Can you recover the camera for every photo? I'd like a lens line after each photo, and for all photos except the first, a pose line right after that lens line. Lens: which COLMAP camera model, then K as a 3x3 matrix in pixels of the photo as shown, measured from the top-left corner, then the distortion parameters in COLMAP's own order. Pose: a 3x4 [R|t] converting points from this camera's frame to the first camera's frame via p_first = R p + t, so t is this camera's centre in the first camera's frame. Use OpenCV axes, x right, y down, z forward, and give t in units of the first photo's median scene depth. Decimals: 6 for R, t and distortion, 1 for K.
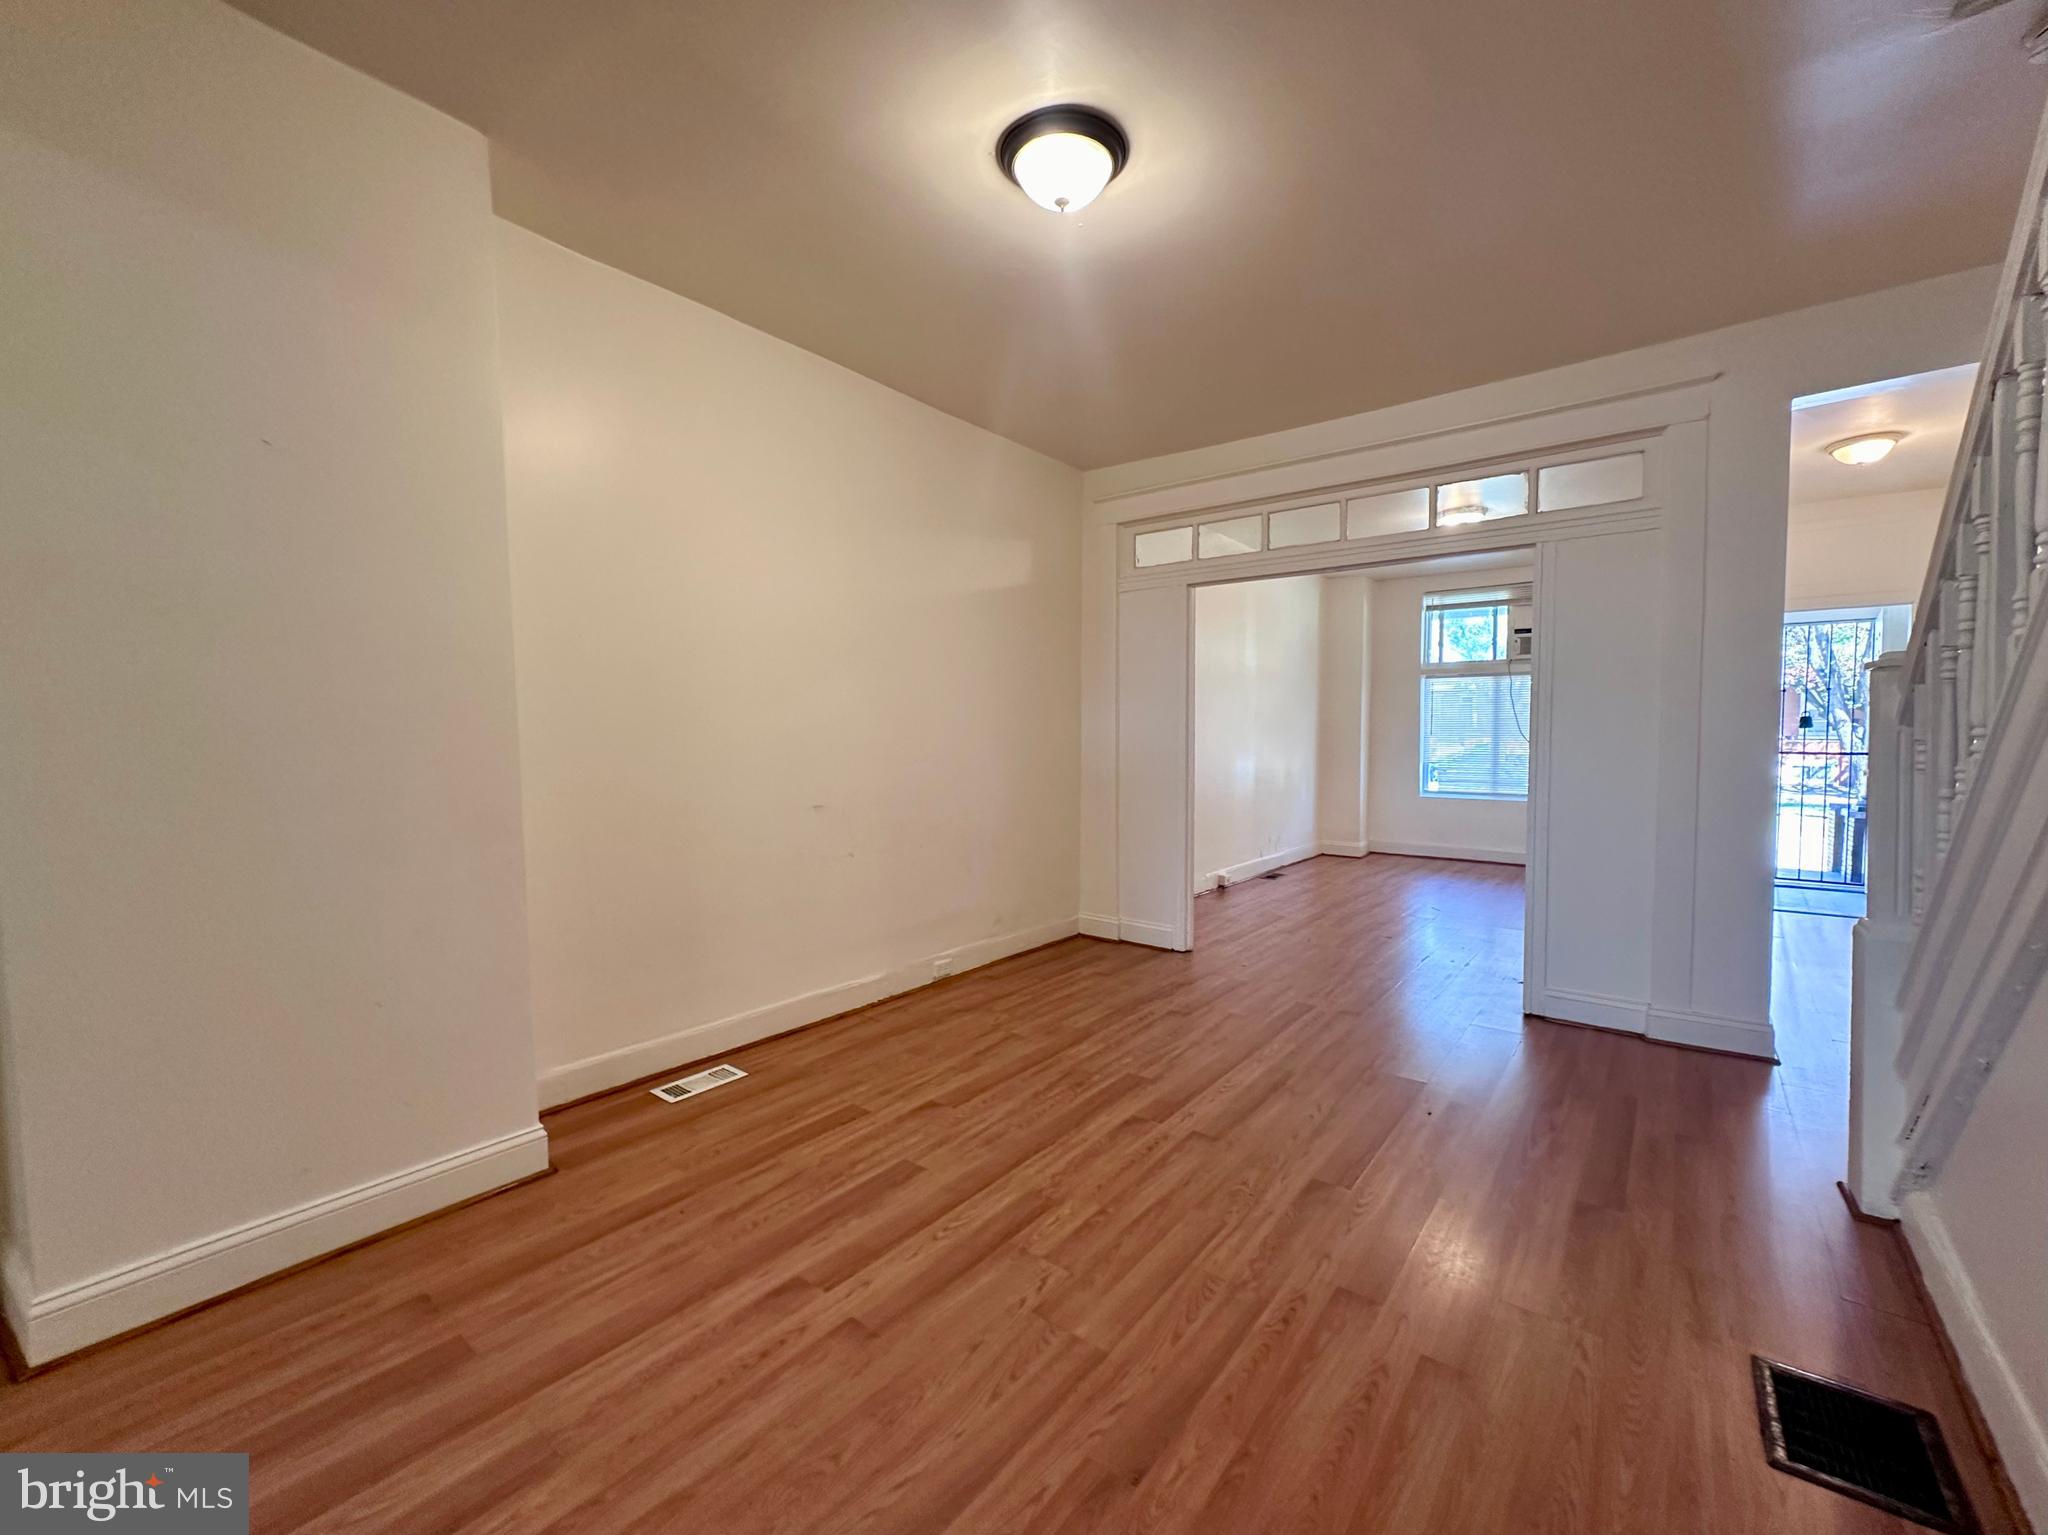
lens RADIAL K [[845.7, 0, 1031.3], [0, 845.7, 761.0], [0, 0, 1]] dist [0.000287, -0.000376]
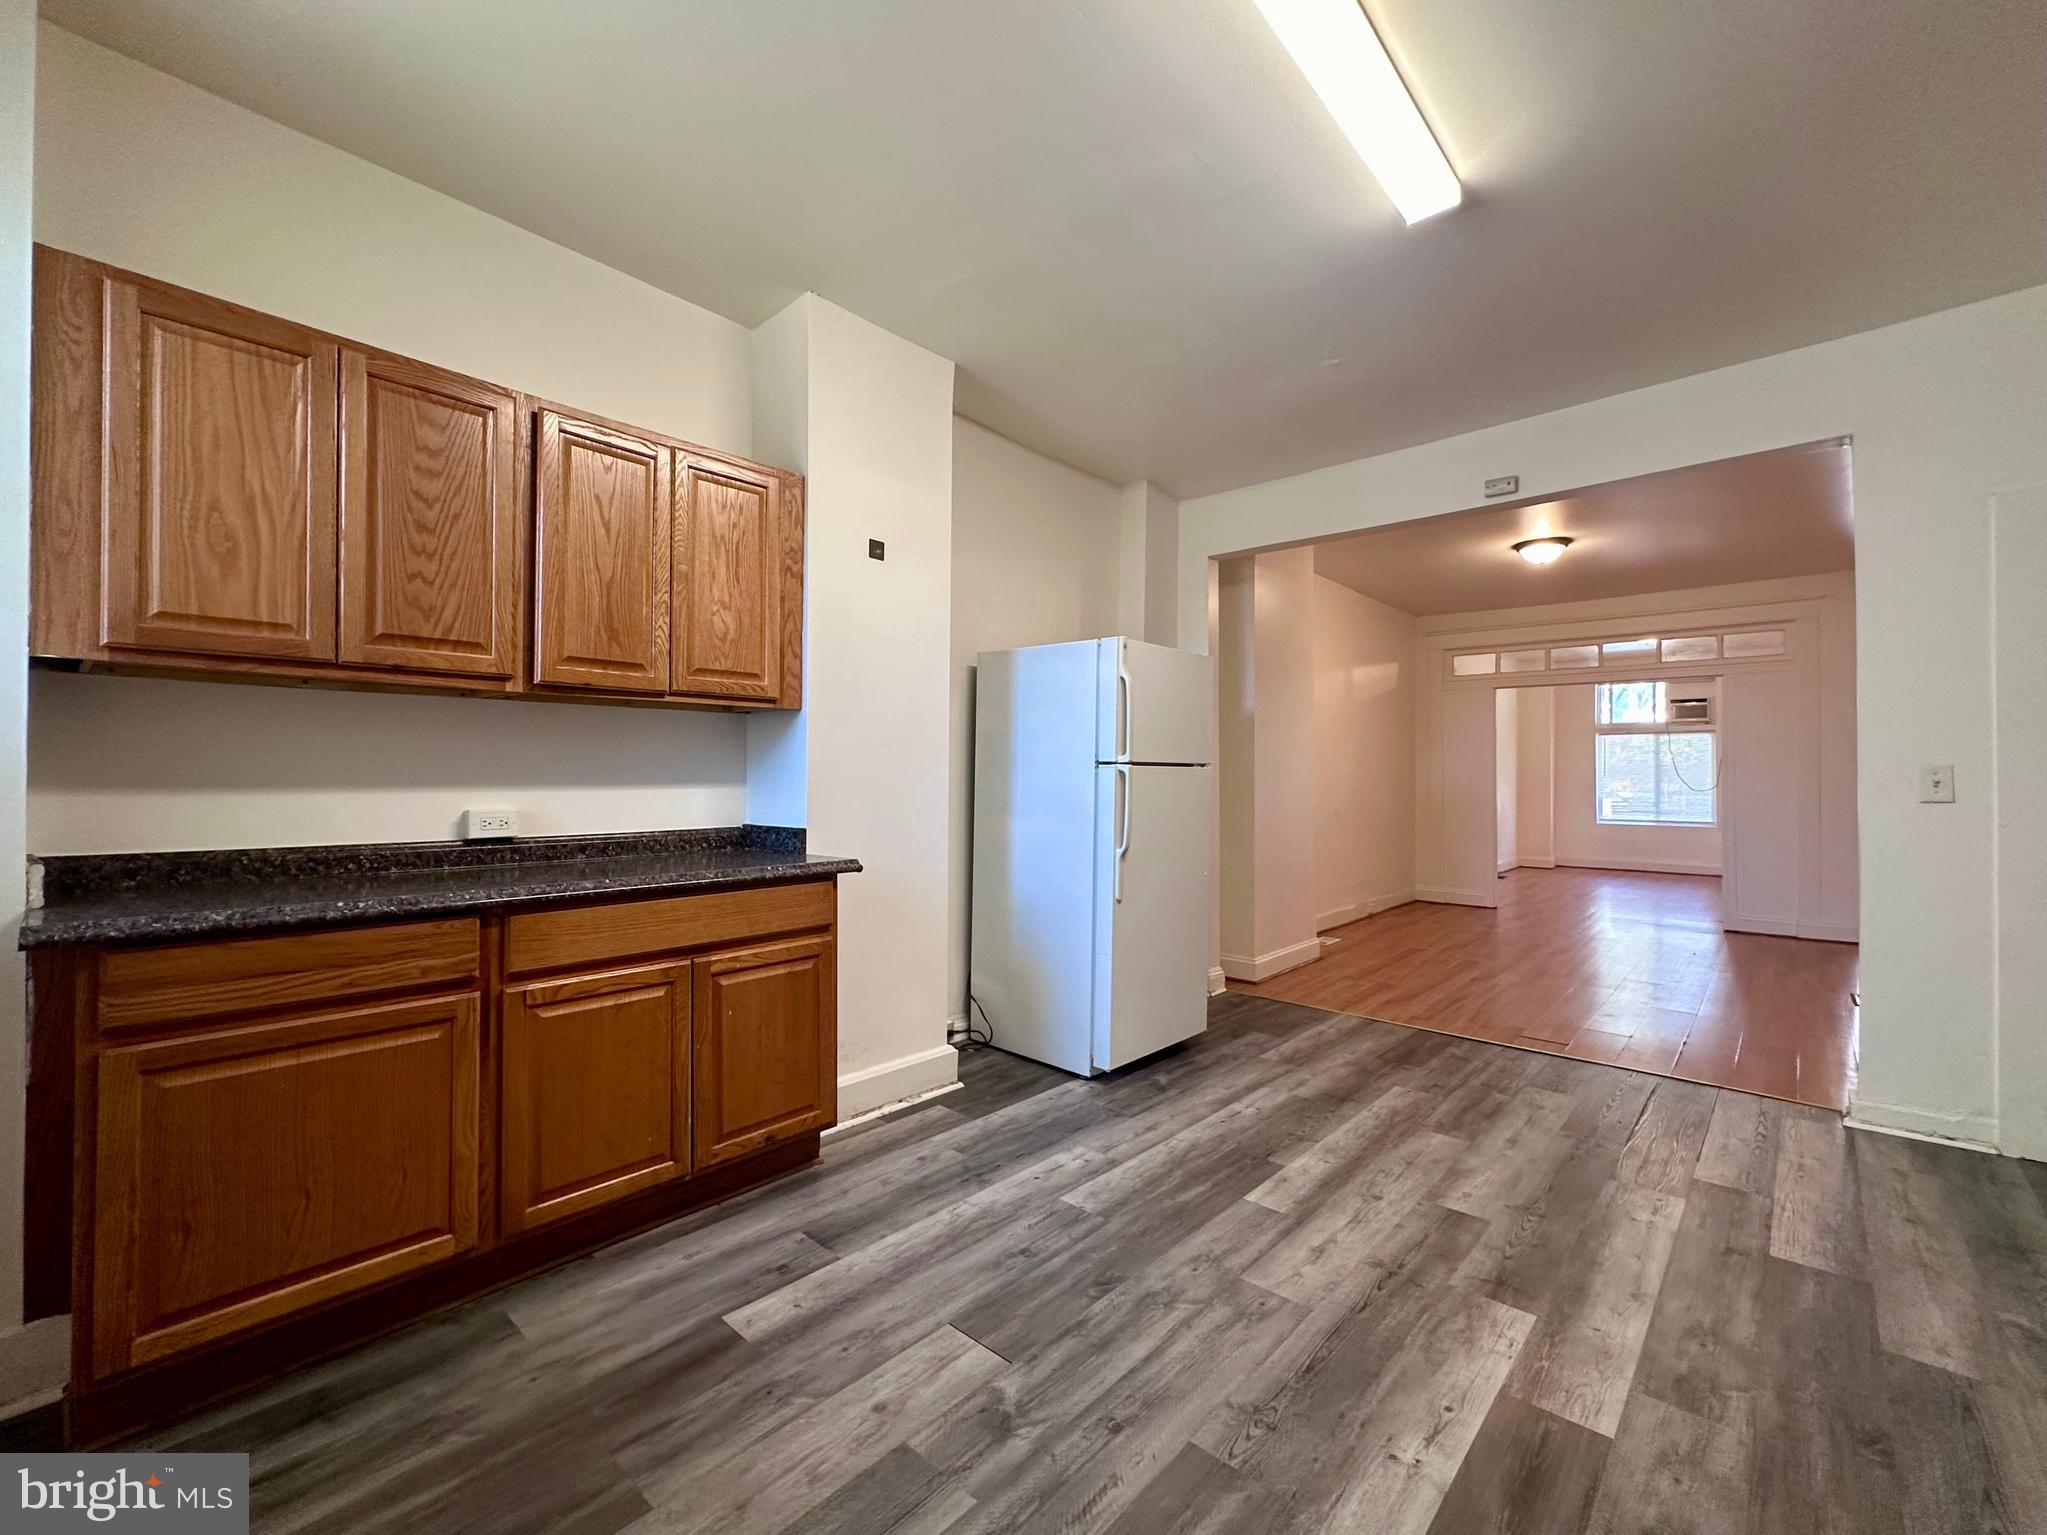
lens RADIAL K [[867.5, 0, 1023.5], [0, 867.5, 767.5], [0, 0, 1]] dist [0.007302, -0.000368]
pose [[0.997519, 0.000907, -0.070393, -0.724294], [-0.003796, 0.999156, -0.040909, 0.027375], [0.070296, 0.041075, 0.996680, -0.908594]]
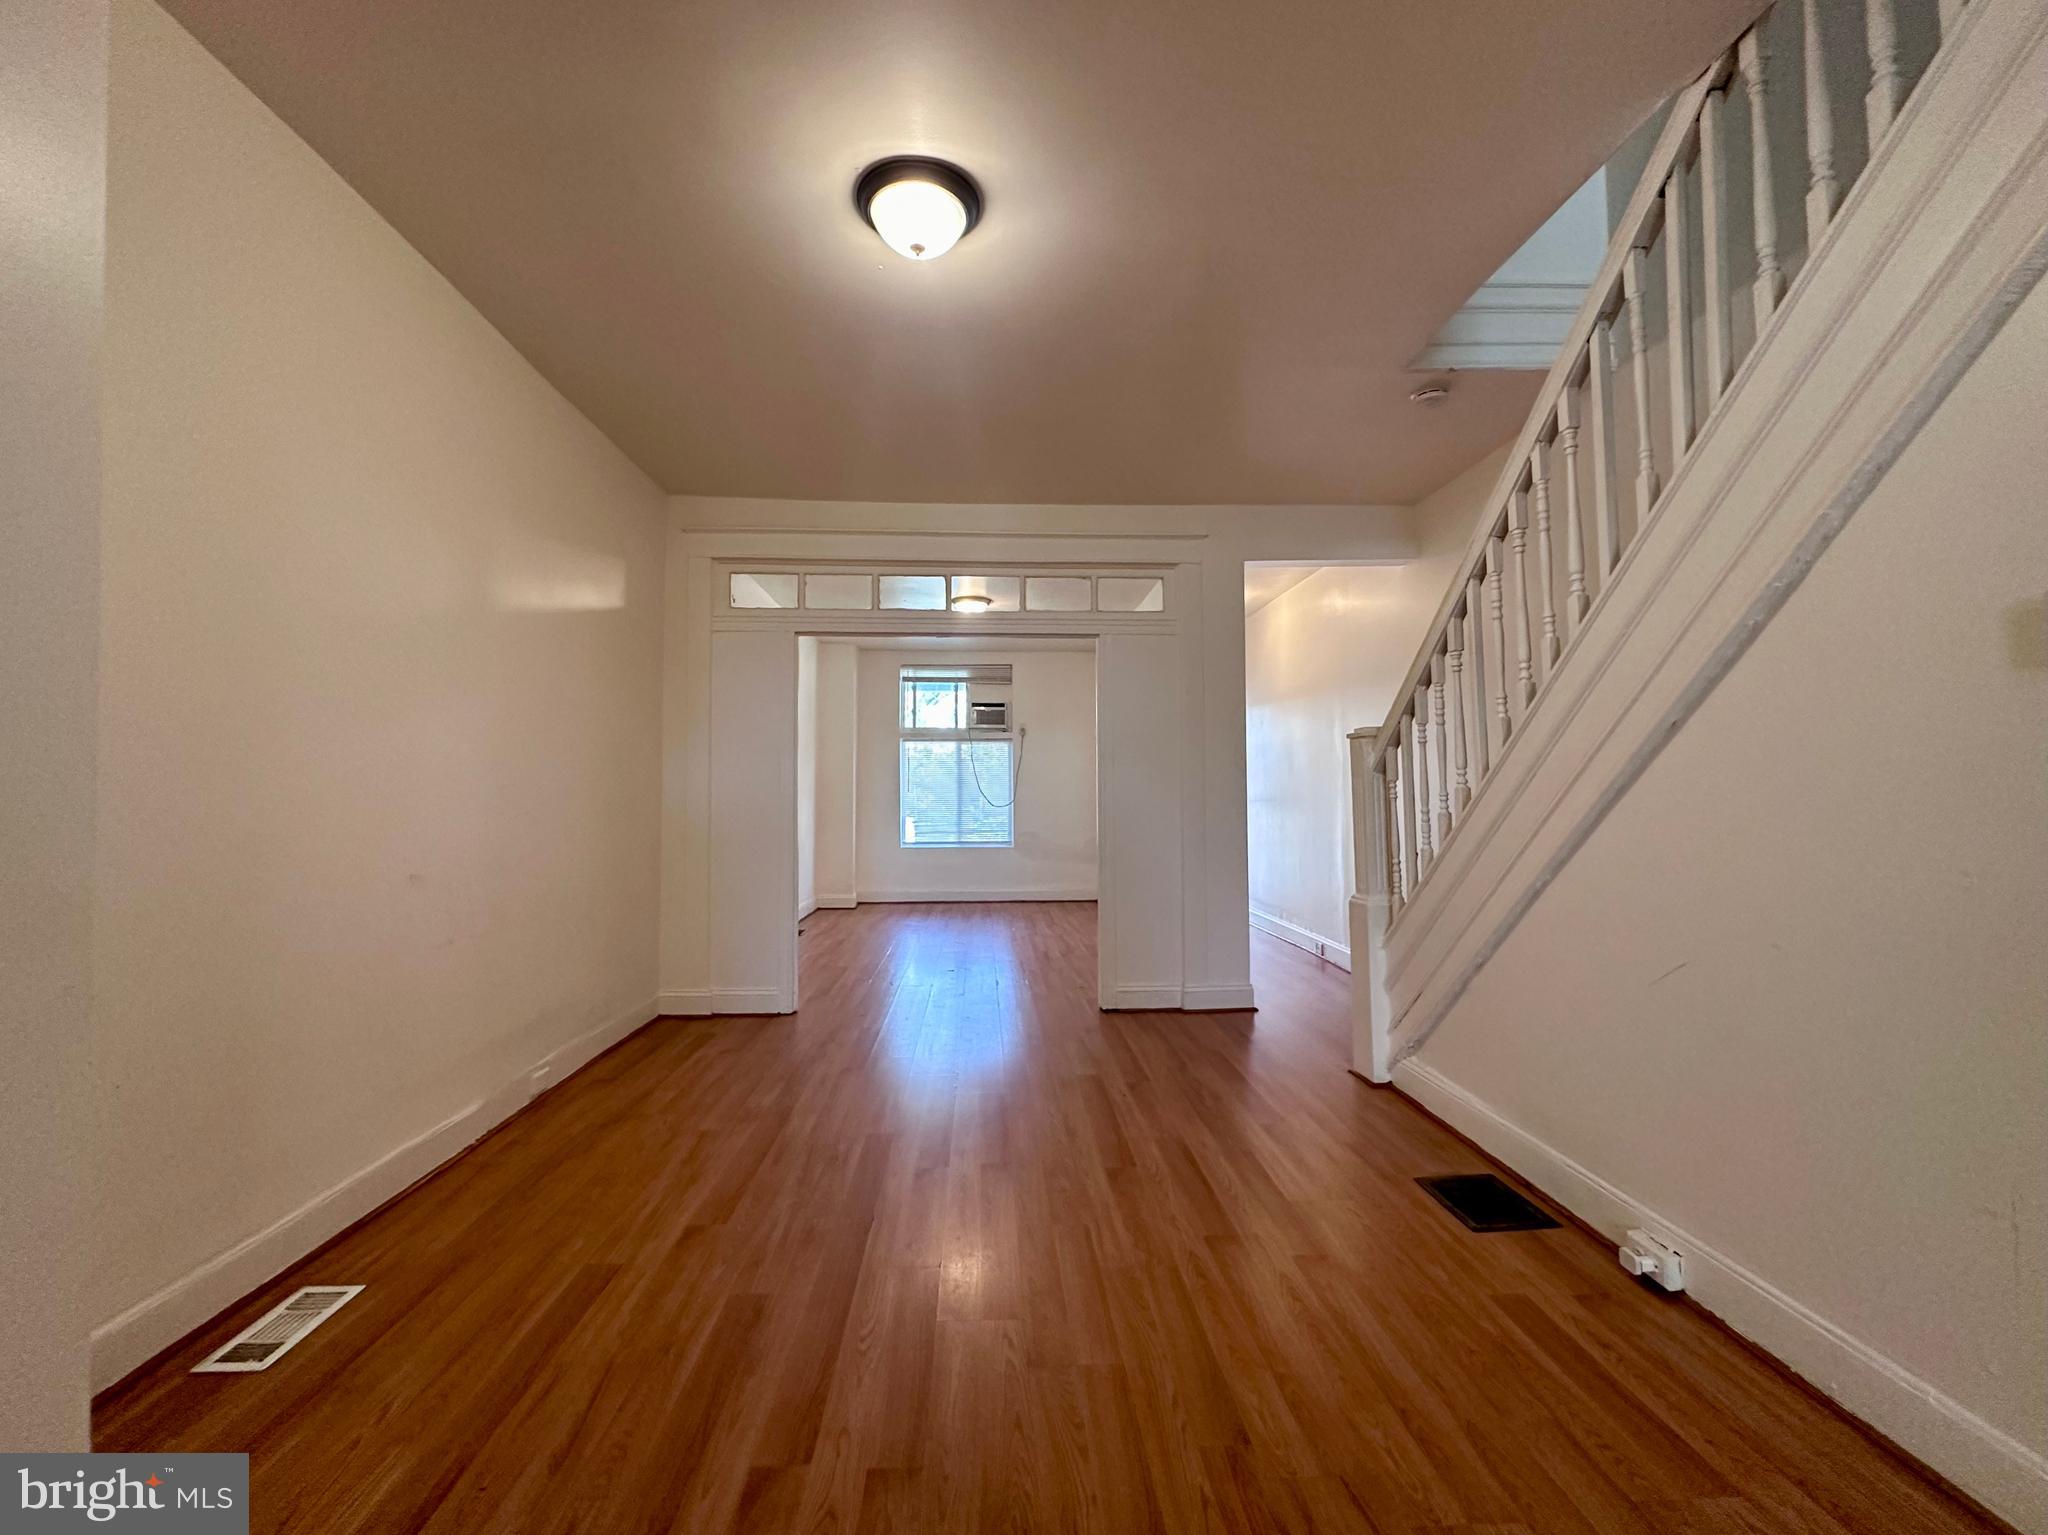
lens RADIAL K [[845.7, 0, 1031.3], [0, 845.7, 761.0], [0, 0, 1]] dist [0.000287, -0.000376]
pose [[0.754730, 0.025642, 0.655534, -0.285430], [0.024339, 0.997453, -0.067039, 0.014904], [-0.655584, 0.066551, 0.752184, 0.104895]]
